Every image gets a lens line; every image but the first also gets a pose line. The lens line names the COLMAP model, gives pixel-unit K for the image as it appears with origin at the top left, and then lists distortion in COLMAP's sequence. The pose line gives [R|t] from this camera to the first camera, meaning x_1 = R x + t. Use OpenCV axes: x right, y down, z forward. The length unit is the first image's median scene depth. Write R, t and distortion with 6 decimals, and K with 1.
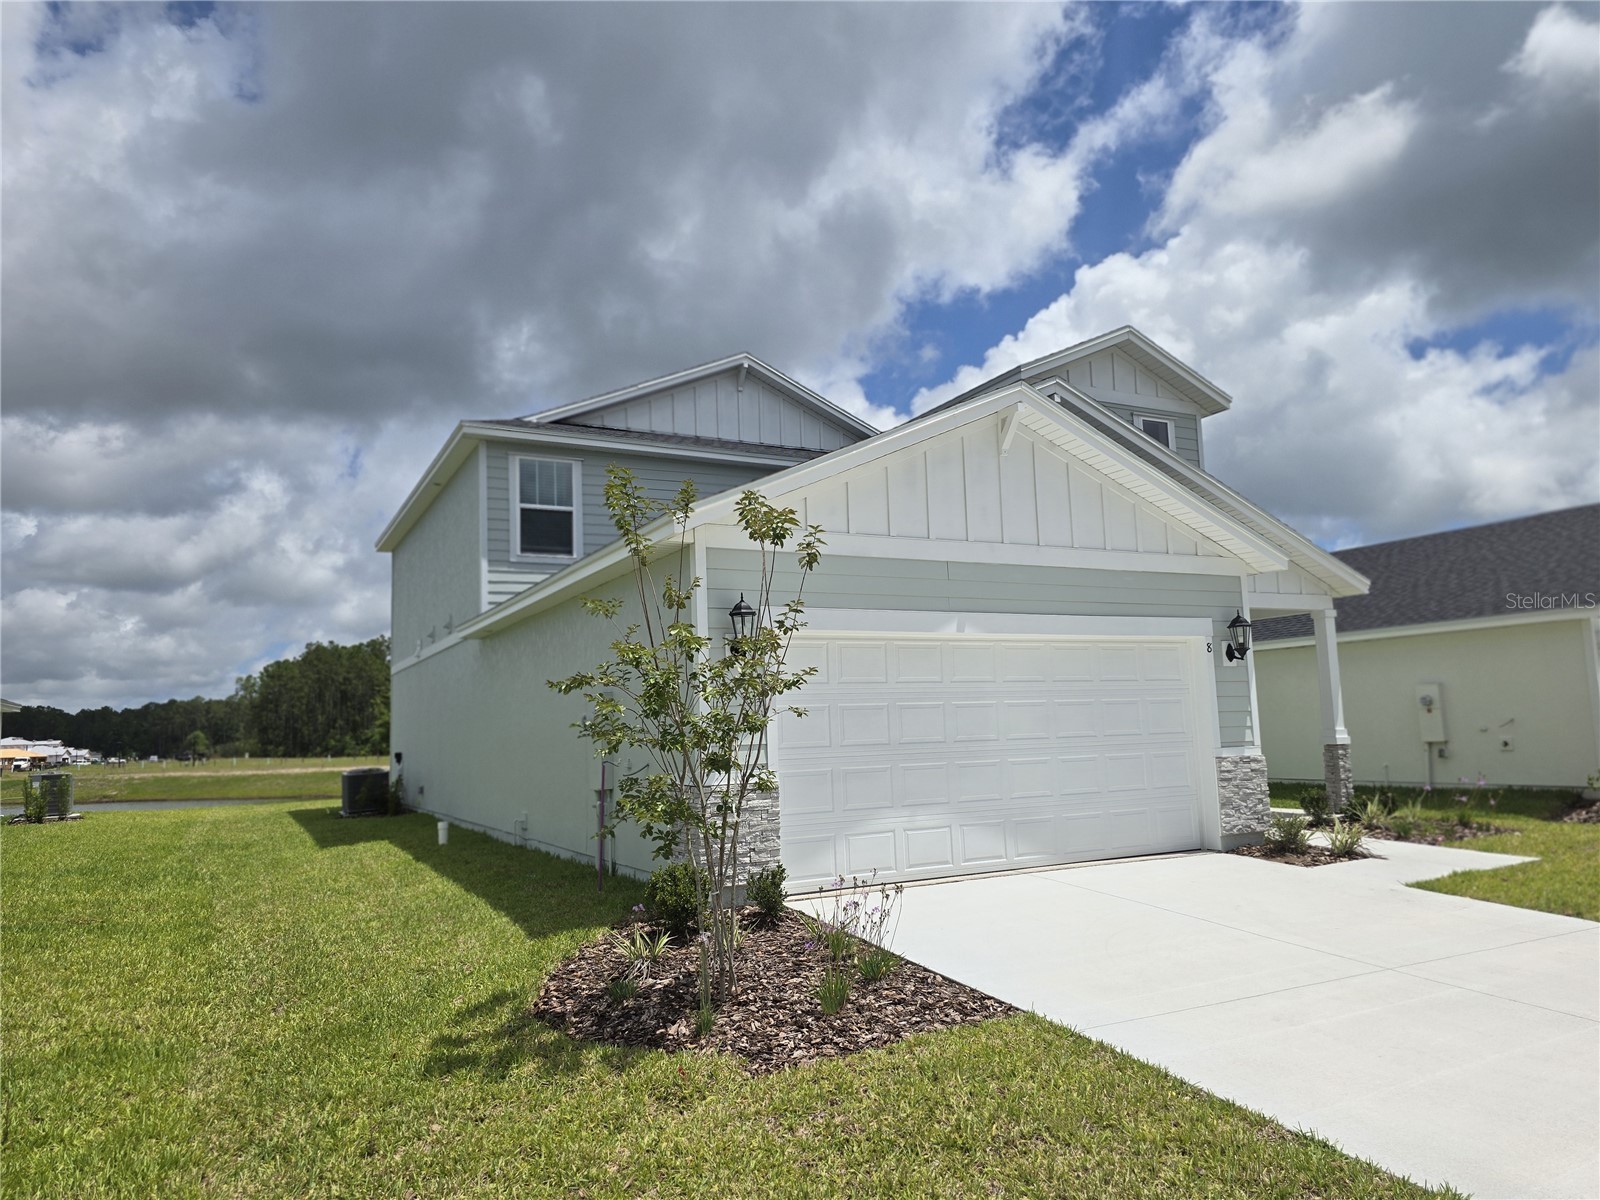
lens RADIAL K [[1073.3, 0, 802.5], [0, 1073.3, 597.3], [0, 0, 1]] dist [0.042899, -0.012181]
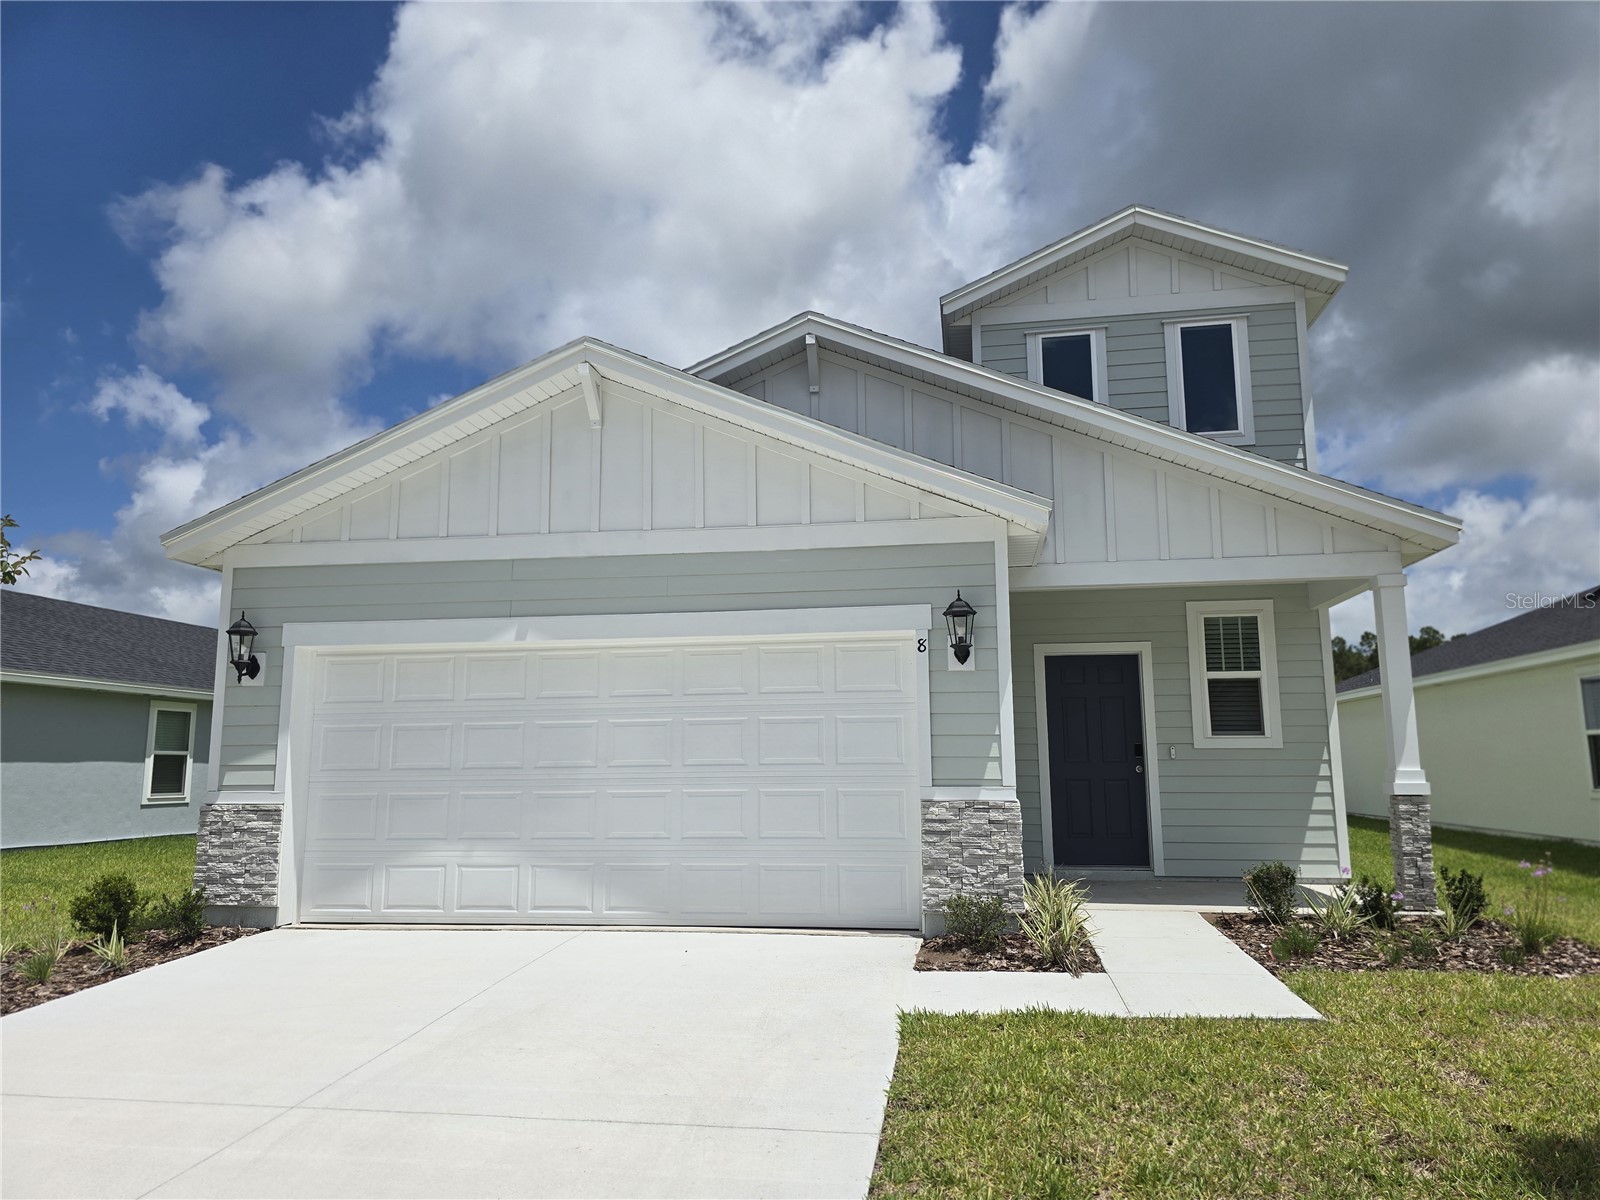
lens RADIAL K [[1073.3, 0, 802.0], [0, 1073.3, 590.5], [0, 0, 1]] dist [0.042899, -0.012181]
pose [[0.800195, -0.069807, -0.595664, 0.753191], [0.055084, 0.997559, -0.042908, 0.037297], [0.597205, 0.001523, 0.802087, 0.390754]]
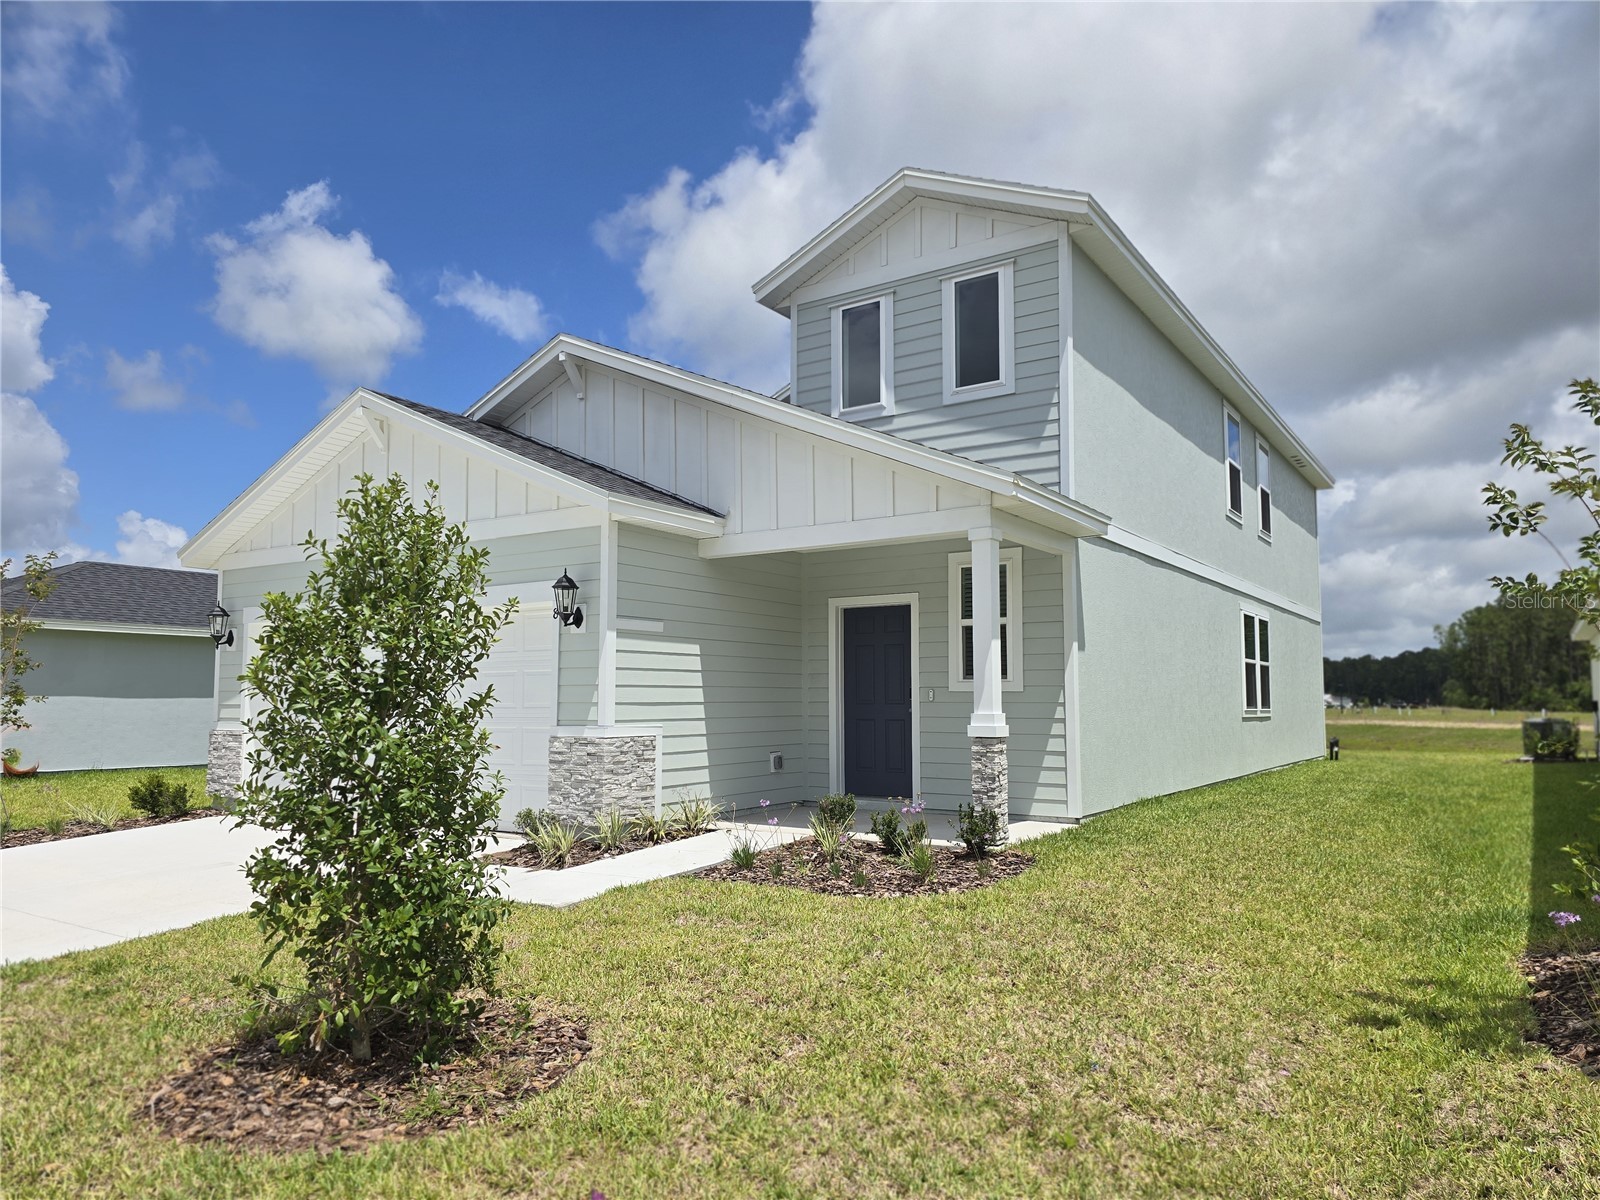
lens RADIAL K [[1073.3, 0, 811.0], [0, 1073.3, 615.8], [0, 0, 1]] dist [0.042899, -0.012181]
pose [[0.483022, -0.038773, -0.874750, 1.273806], [0.095358, 0.995406, 0.008534, 0.062590], [0.870401, -0.087536, 0.484500, 0.770115]]
